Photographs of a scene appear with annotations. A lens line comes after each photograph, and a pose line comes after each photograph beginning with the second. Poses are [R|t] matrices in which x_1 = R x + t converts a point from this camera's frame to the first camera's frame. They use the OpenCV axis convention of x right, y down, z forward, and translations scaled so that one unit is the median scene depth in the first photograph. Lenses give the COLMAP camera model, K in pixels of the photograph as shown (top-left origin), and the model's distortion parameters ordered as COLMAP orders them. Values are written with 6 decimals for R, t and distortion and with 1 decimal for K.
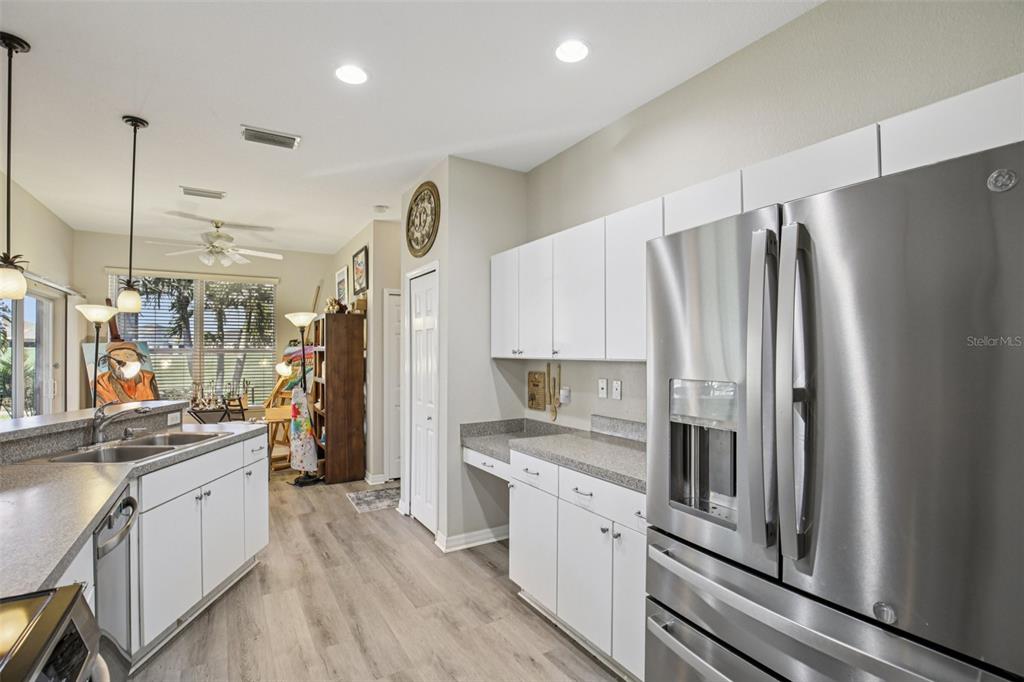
lens RADIAL K [[474.3, 0, 508.5], [0, 474.3, 347.3], [0, 0, 1]] dist [-0.027031, 0.002365]
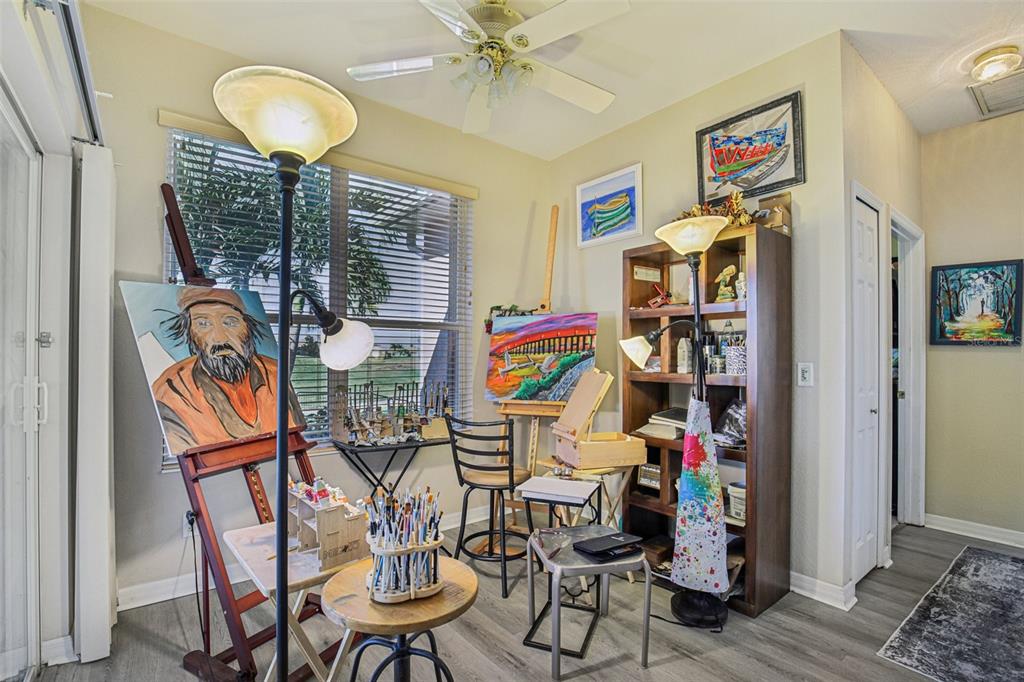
lens RADIAL K [[474.3, 0, 516.2], [0, 474.3, 347.8], [0, 0, 1]] dist [-0.027031, 0.002365]
pose [[0.990694, 0.010196, 0.135724, -0.662975], [-0.010198, 0.999948, -0.000686, 0.042811], [-0.135724, -0.000705, 0.990746, 0.596081]]
